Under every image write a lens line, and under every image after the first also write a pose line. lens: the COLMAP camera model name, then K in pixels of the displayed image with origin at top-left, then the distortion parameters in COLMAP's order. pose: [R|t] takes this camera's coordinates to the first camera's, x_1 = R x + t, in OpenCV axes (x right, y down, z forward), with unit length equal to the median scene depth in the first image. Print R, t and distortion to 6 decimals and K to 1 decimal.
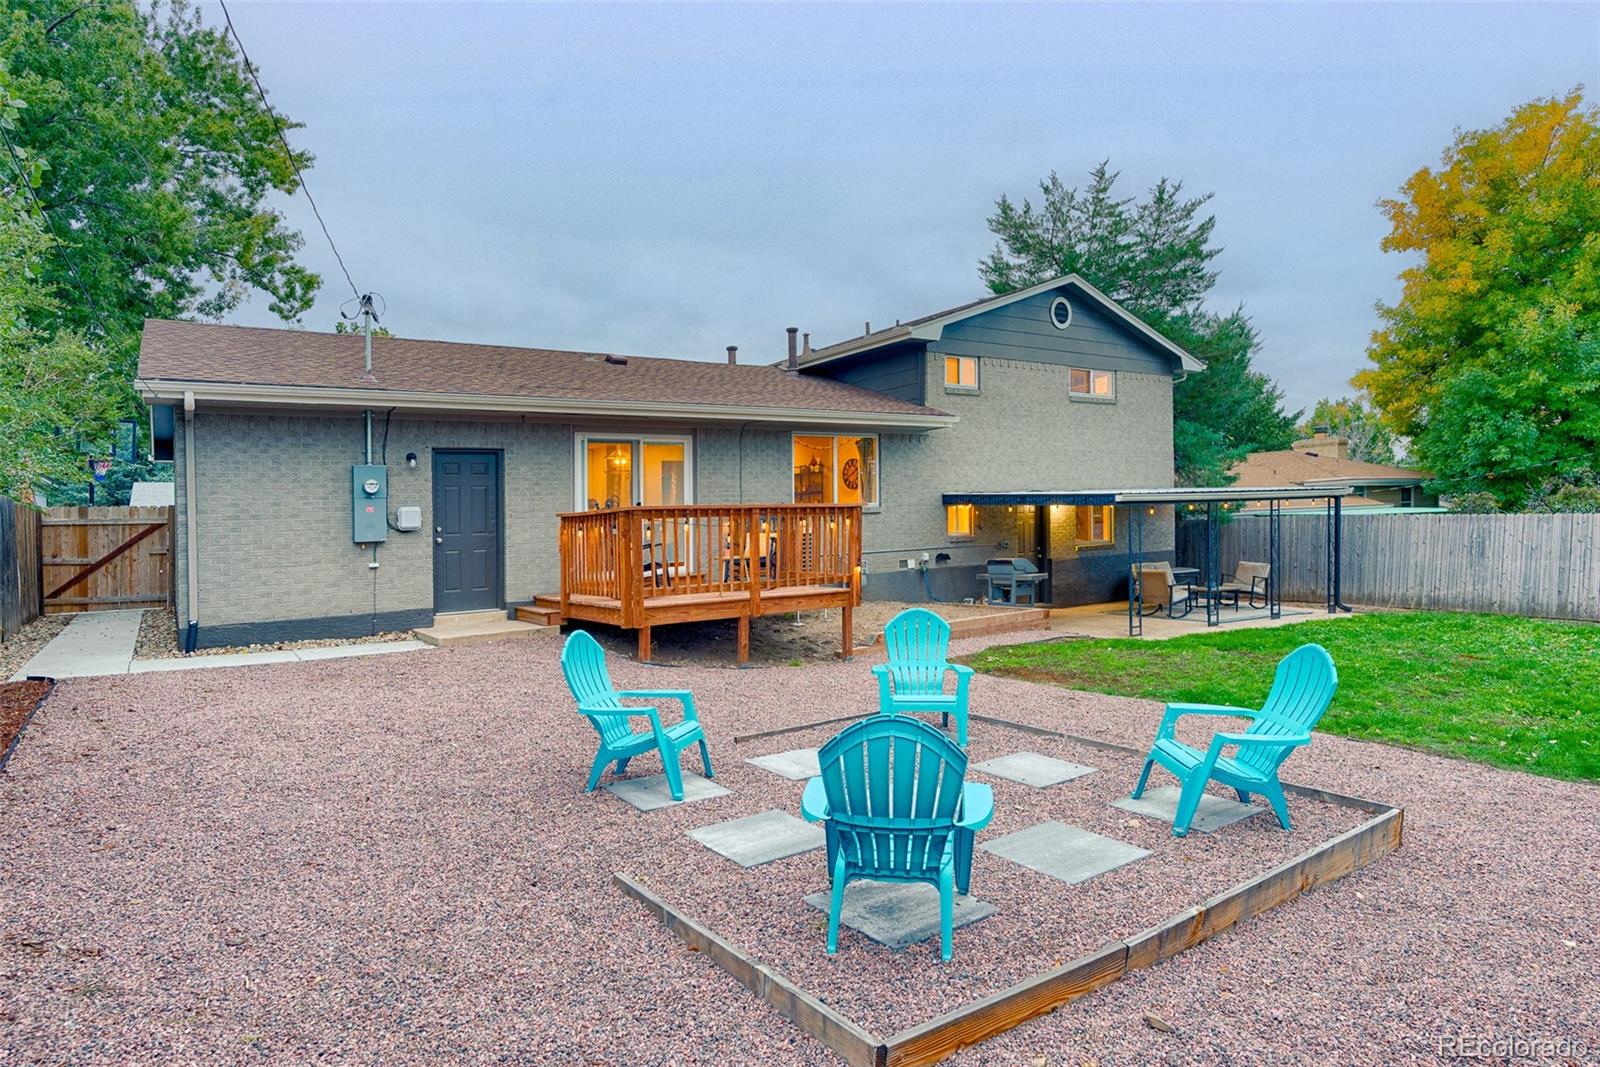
lens RADIAL K [[1027.5, 0, 767.1], [0, 1027.5, 534.2], [0, 0, 1]] dist [-0.001260, -0.000551]
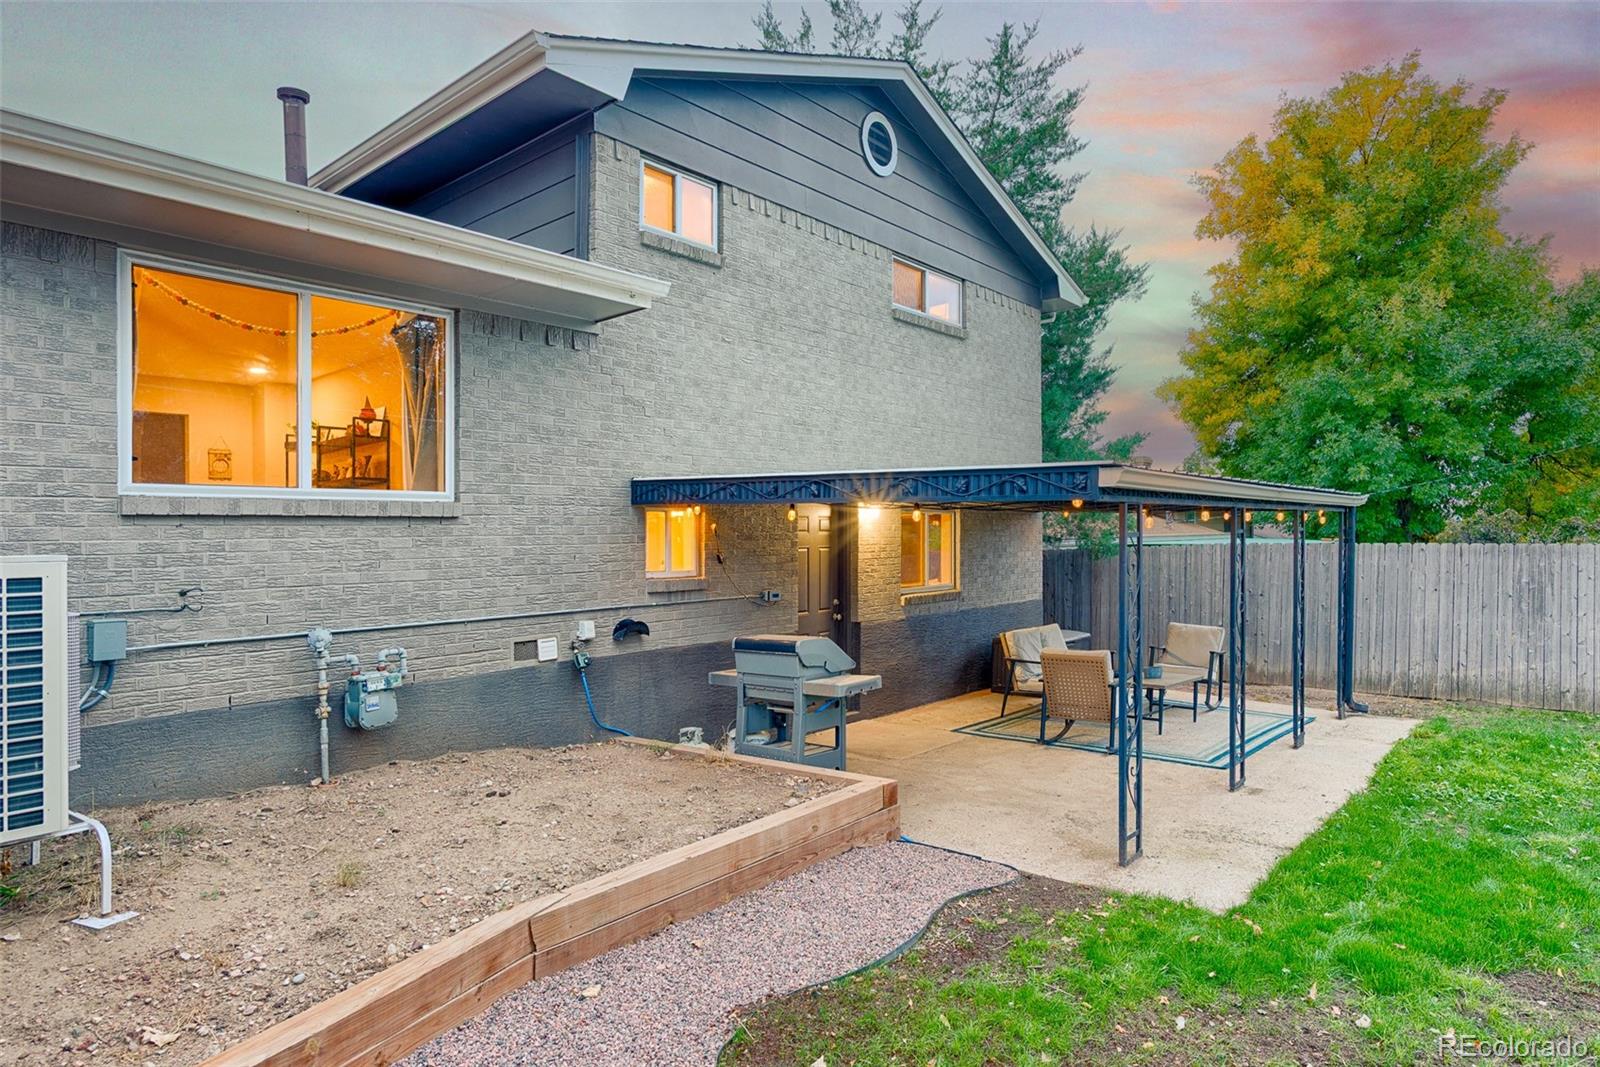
lens RADIAL K [[951.3, 0, 800.9], [0, 951.3, 566.7], [0, 0, 1]] dist [0.000931, 0.000392]
pose [[0.962419, 0.005546, 0.271513, 0.119810], [-0.006169, 0.999980, 0.001442, -0.003895], [-0.271500, -0.003062, 0.962434, 0.550517]]
